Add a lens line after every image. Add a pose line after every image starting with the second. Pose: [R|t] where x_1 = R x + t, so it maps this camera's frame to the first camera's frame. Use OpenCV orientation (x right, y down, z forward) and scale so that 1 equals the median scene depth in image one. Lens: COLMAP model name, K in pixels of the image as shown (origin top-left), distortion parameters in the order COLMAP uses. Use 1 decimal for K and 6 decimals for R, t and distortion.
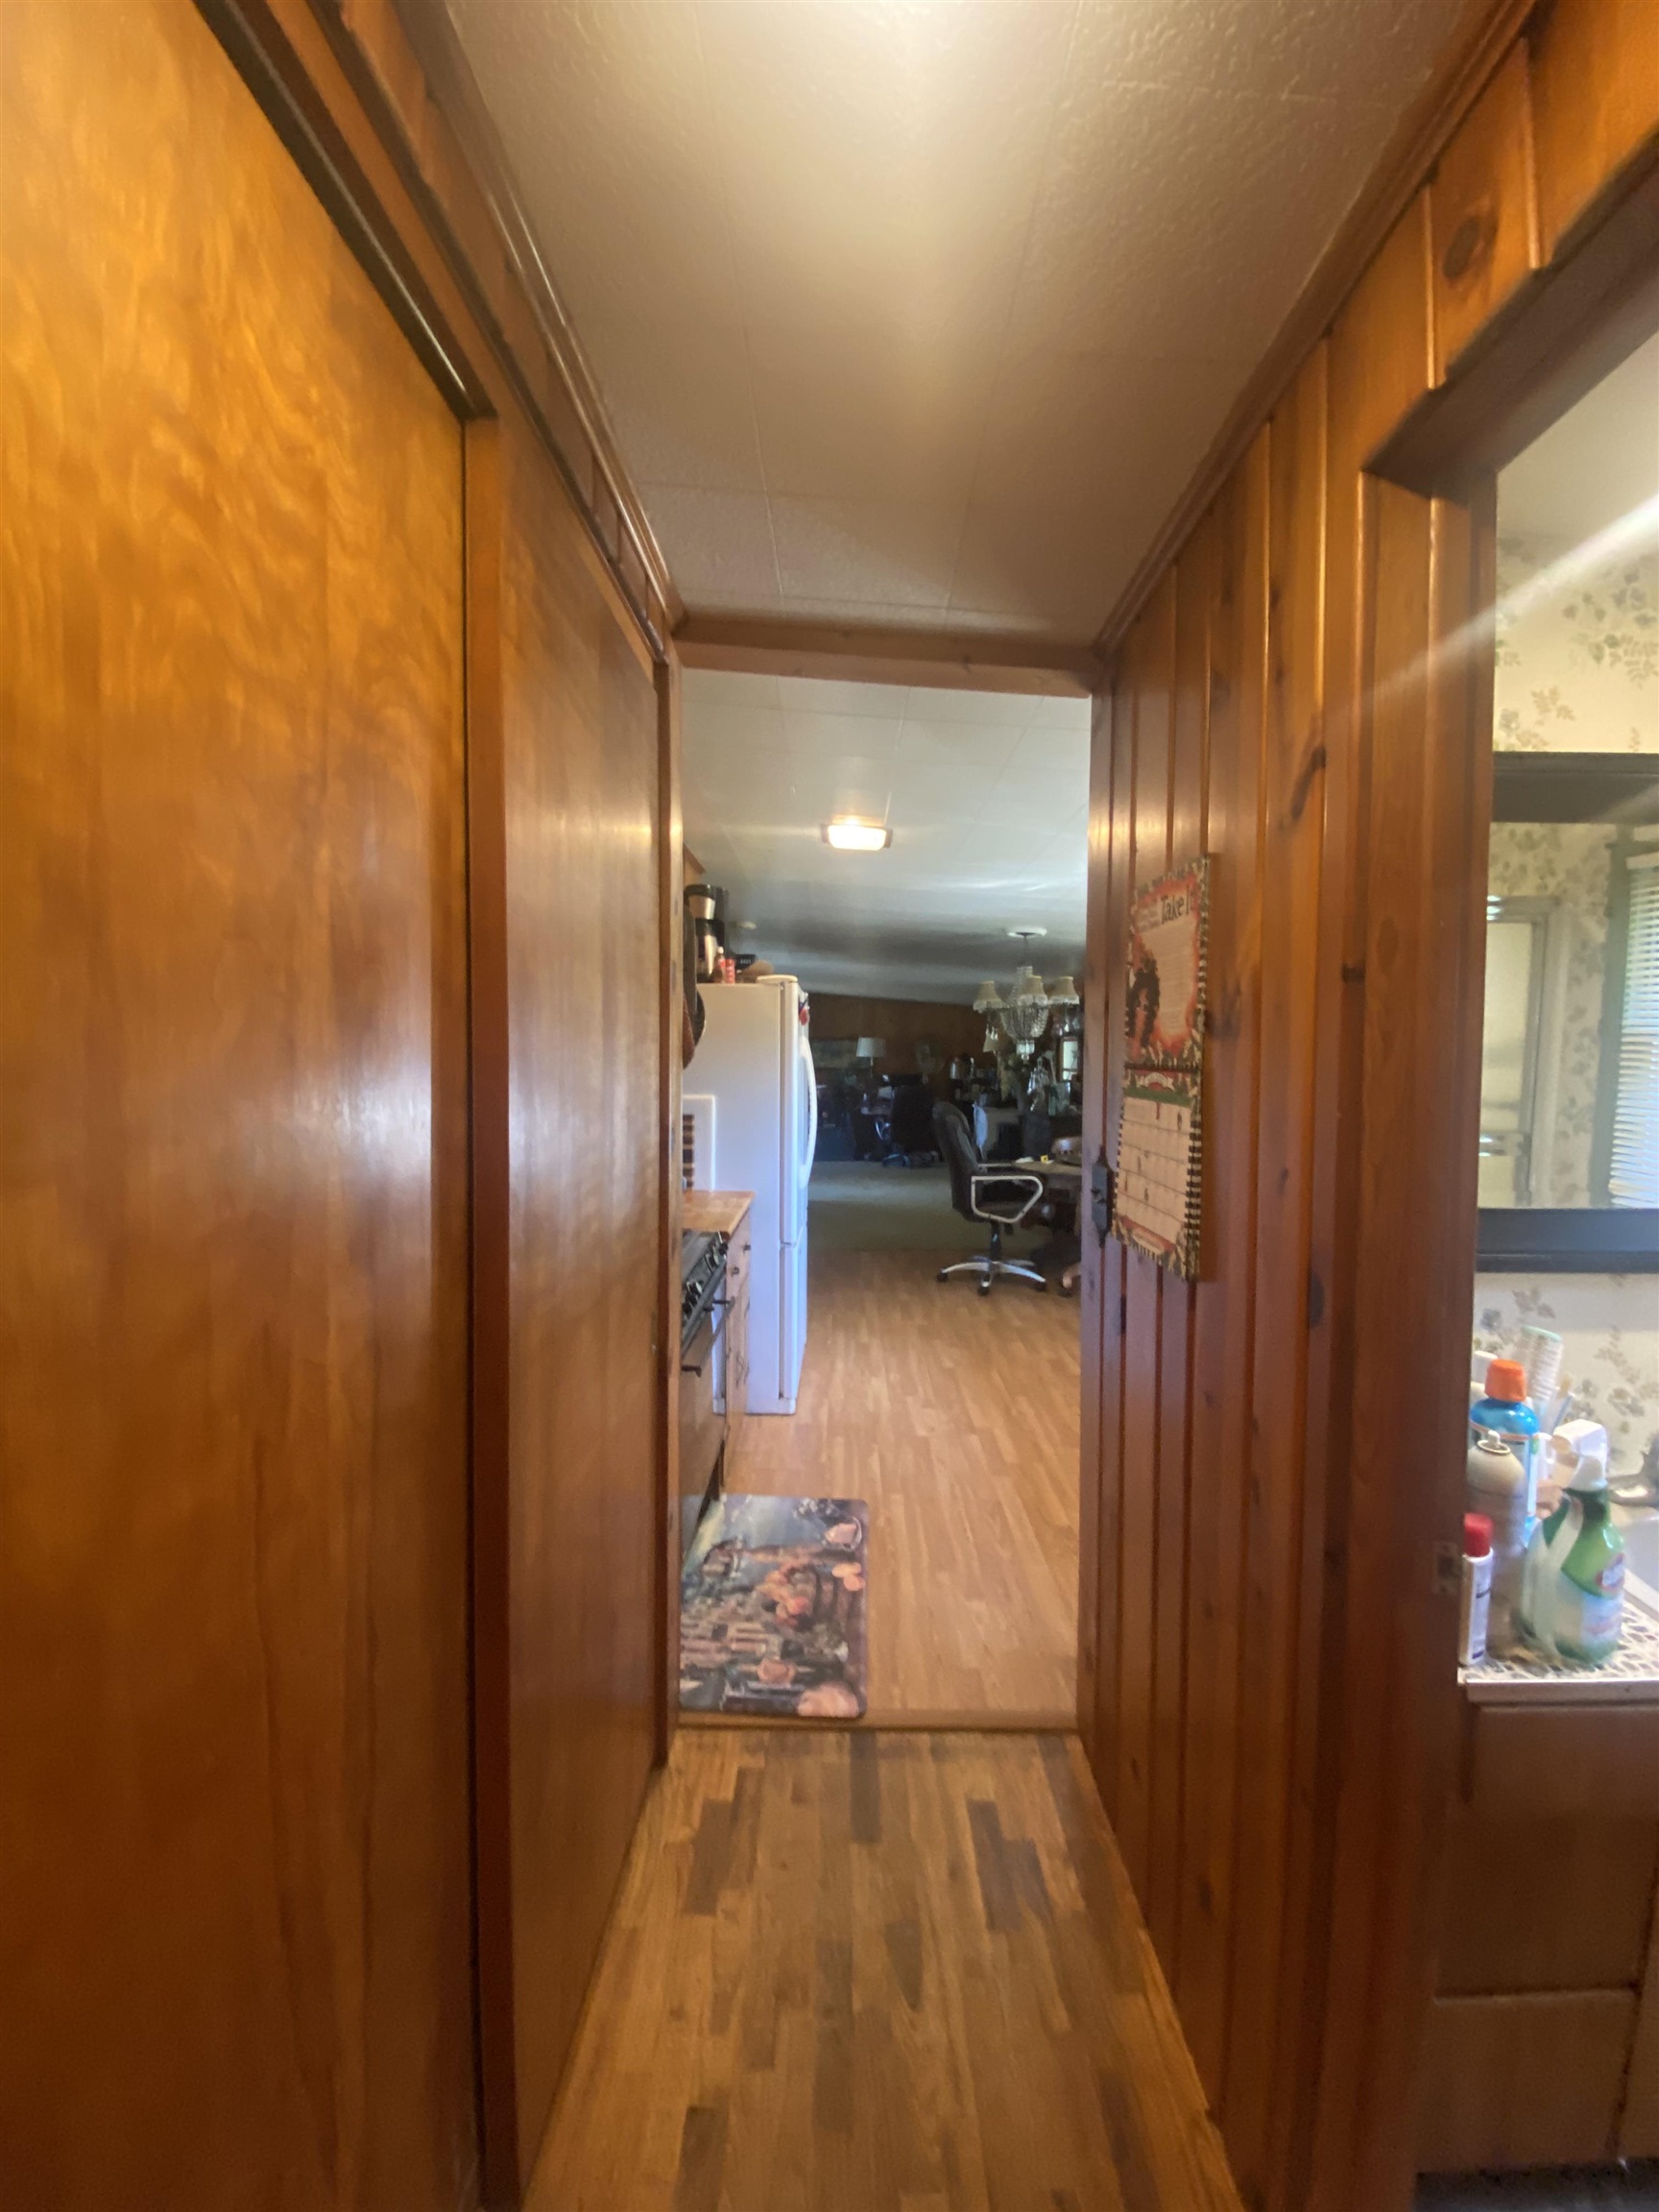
lens RADIAL K [[893.7, 0, 823.3], [0, 893.7, 1095.5], [0, 0, 1]] dist [0.021704, -0.022145]
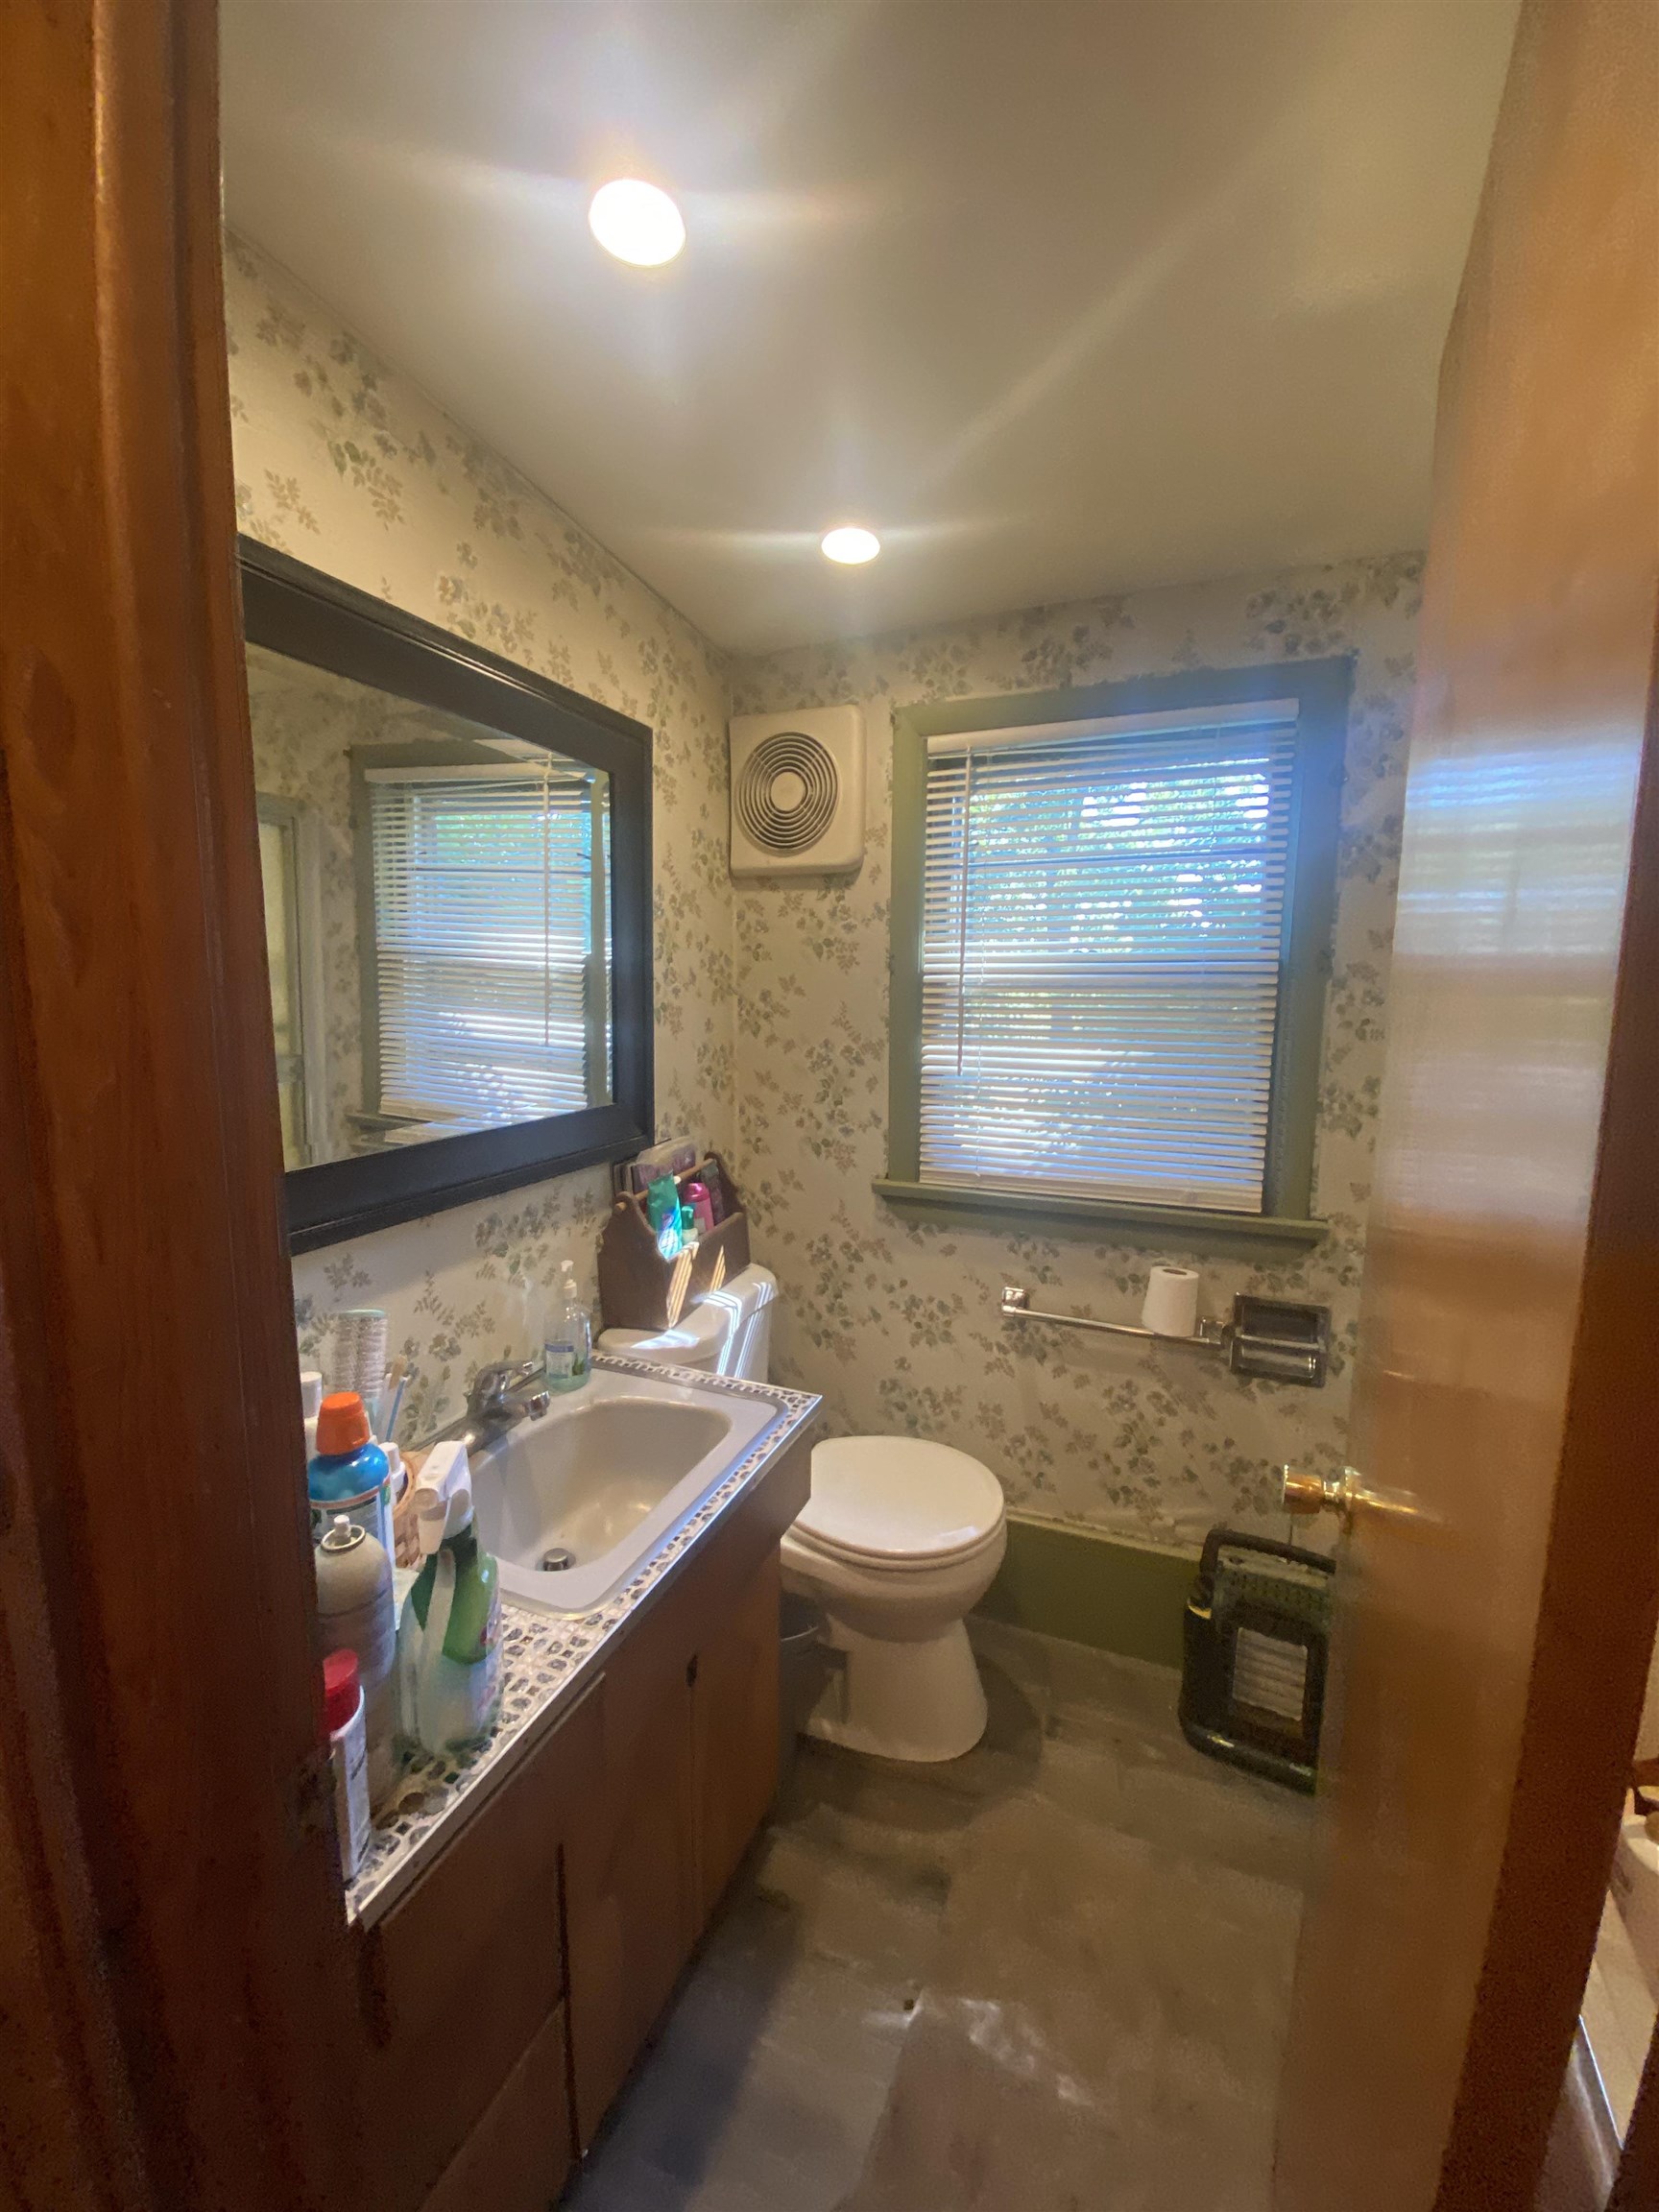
lens RADIAL K [[893.7, 0, 823.3], [0, 893.7, 1095.5], [0, 0, 1]] dist [0.021704, -0.022145]
pose [[0.355623, -0.123507, 0.926433, 0.213339], [0.040032, 0.992333, 0.116926, -0.010838], [-0.933772, -0.004494, 0.357841, 0.311804]]
